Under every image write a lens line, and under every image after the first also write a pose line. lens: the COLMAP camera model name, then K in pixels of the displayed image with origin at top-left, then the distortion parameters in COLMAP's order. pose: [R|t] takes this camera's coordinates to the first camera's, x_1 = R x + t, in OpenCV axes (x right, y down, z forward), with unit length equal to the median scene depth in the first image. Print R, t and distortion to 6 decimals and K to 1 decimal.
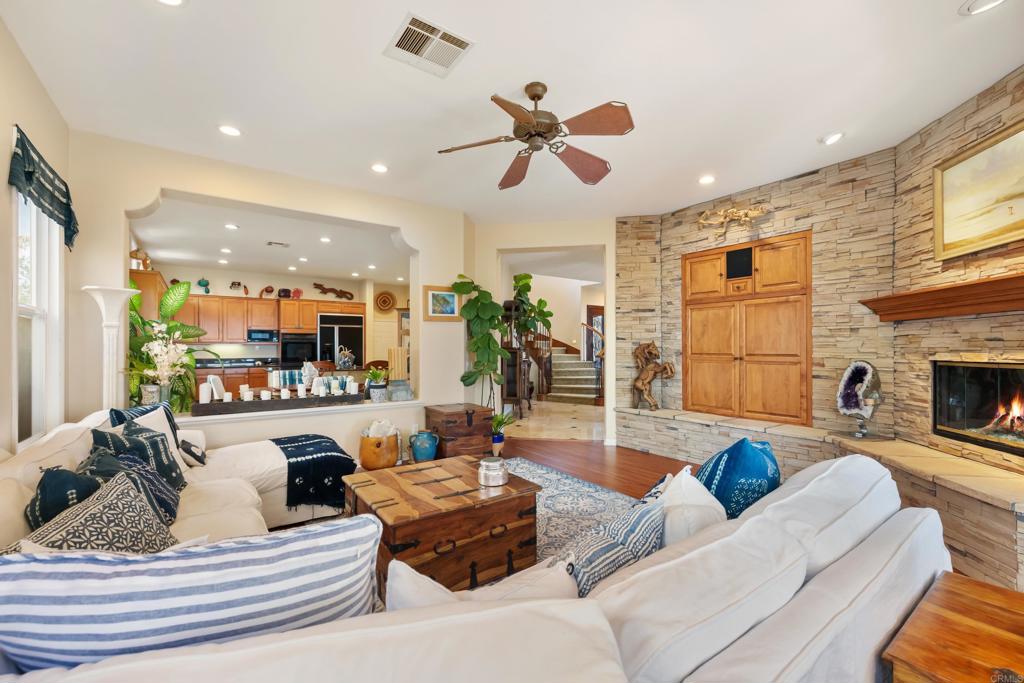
lens RADIAL K [[442.0, 0, 515.1], [0, 442.0, 347.8], [0, 0, 1]] dist [-0.001111, -0.000179]
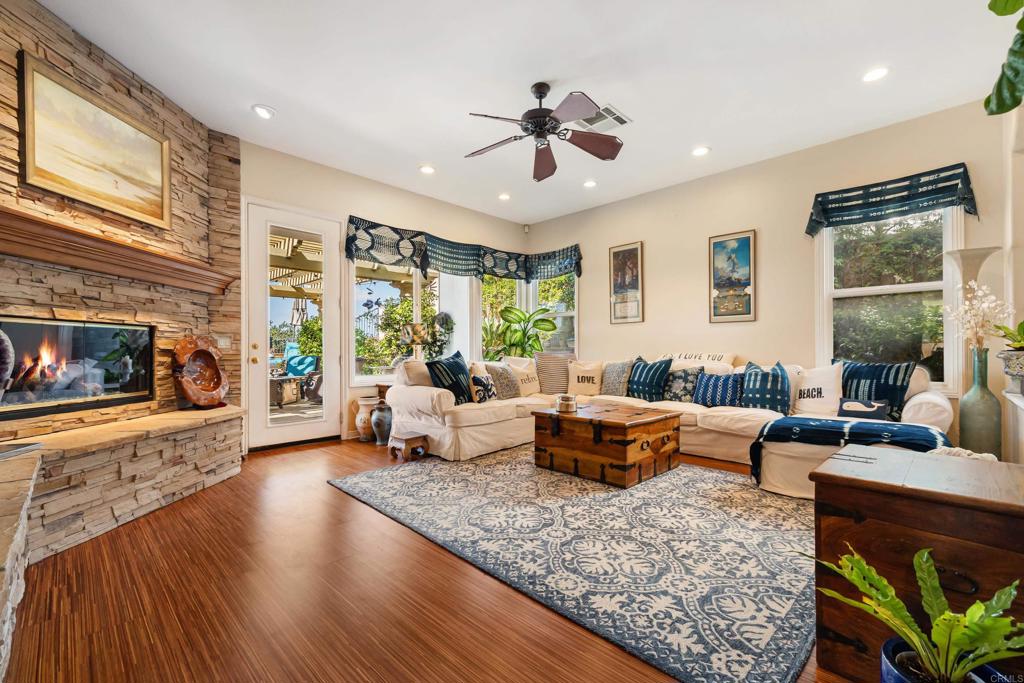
lens RADIAL K [[442.0, 0, 515.1], [0, 442.0, 347.8], [0, 0, 1]] dist [-0.001111, -0.000179]
pose [[-0.986108, 0.002746, -0.166082, 0.224761], [0.004573, 0.999933, -0.010617, 0.078655], [0.166042, -0.011229, -0.986055, 1.558421]]
